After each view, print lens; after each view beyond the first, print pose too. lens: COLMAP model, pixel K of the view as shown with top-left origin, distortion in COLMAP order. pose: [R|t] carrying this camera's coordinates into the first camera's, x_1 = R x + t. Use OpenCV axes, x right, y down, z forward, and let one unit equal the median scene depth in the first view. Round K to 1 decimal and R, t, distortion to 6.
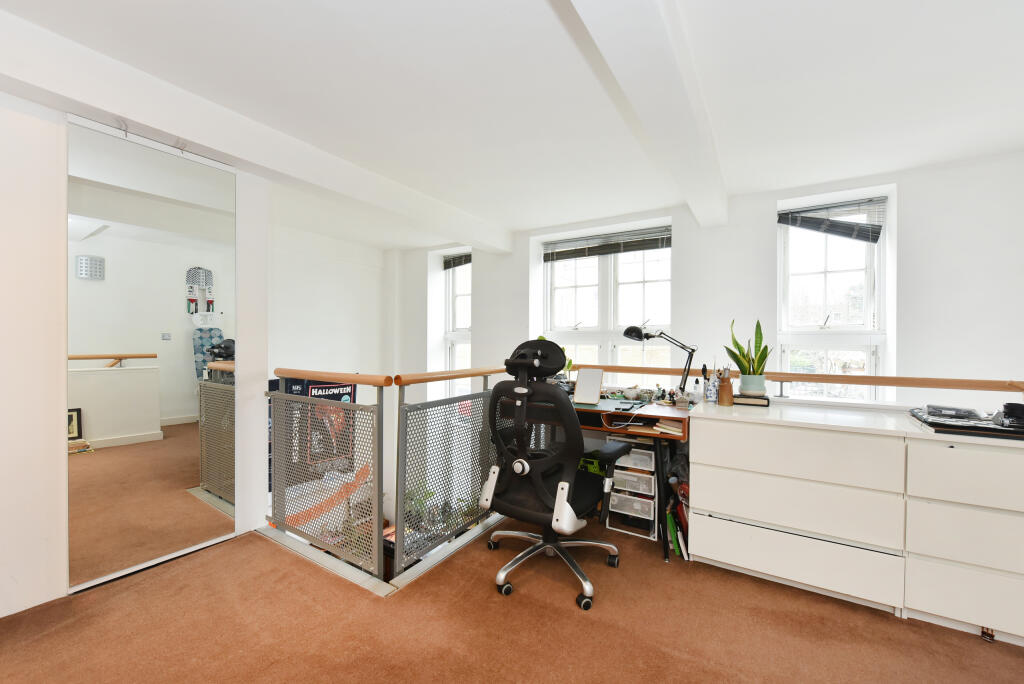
lens RADIAL K [[404.3, 0, 501.4], [0, 404.3, 340.9], [0, 0, 1]] dist [-0.010251, -0.001180]
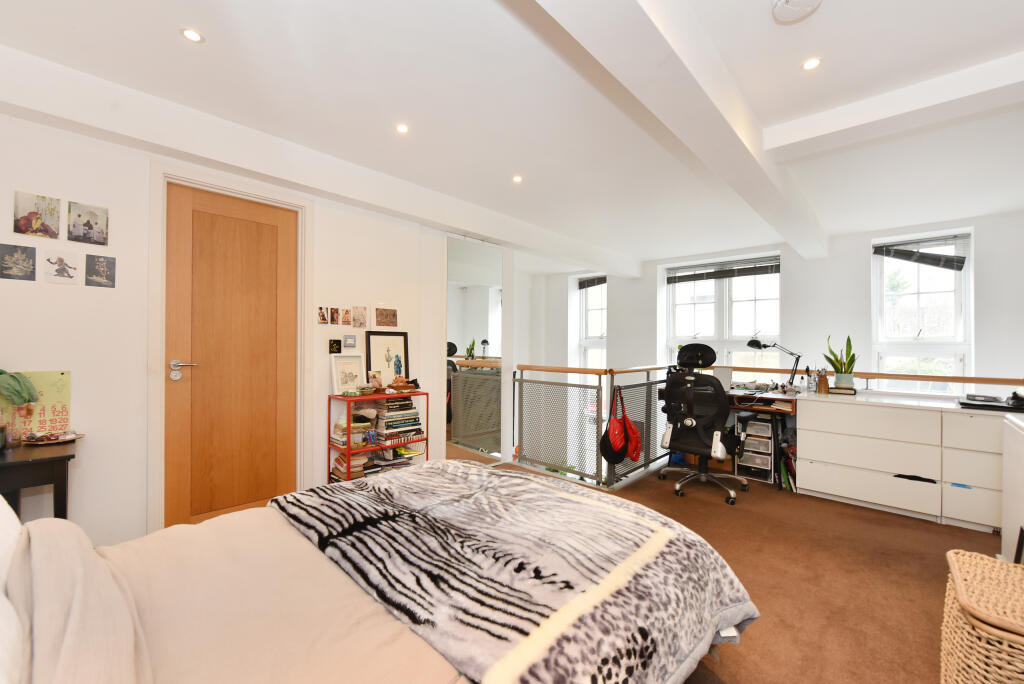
lens RADIAL K [[404.3, 0, 513.3], [0, 404.3, 334.6], [0, 0, 1]] dist [-0.010251, -0.001180]
pose [[0.984340, 0.002002, -0.176271, -0.288214], [-0.005952, 0.999743, -0.021882, -0.017430], [0.176182, 0.022588, 0.984098, -0.620491]]
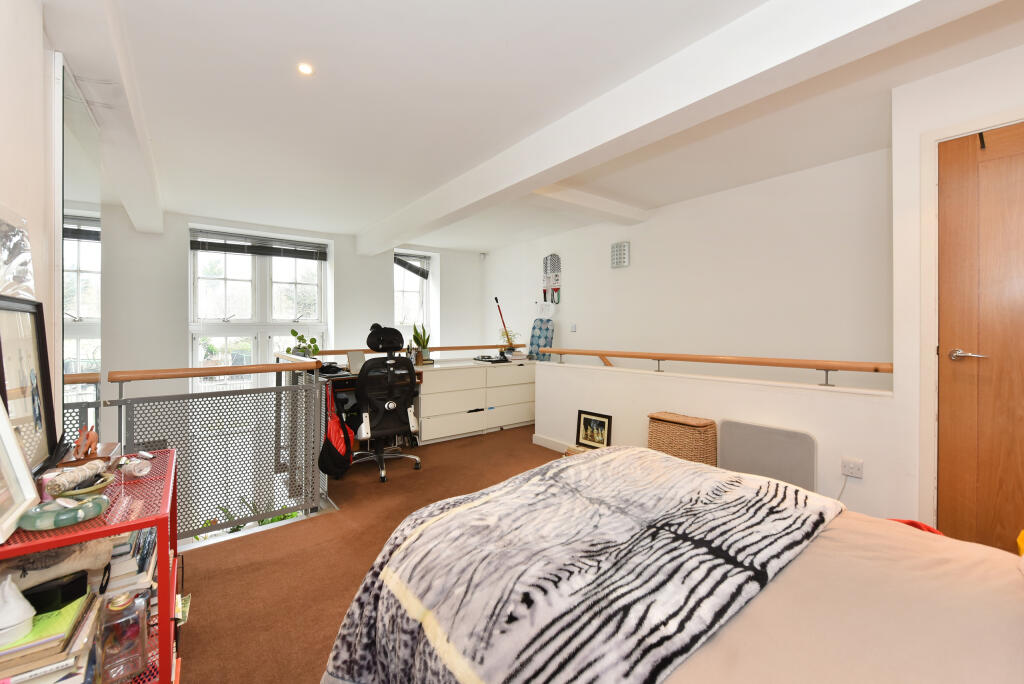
lens RADIAL K [[404.3, 0, 518.9], [0, 404.3, 331.1], [0, 0, 1]] dist [-0.010251, -0.001180]
pose [[0.330148, -0.011938, 0.943854, -1.045192], [0.004461, 0.999929, 0.011087, -0.022505], [-0.943918, 0.000550, 0.330178, -0.084167]]
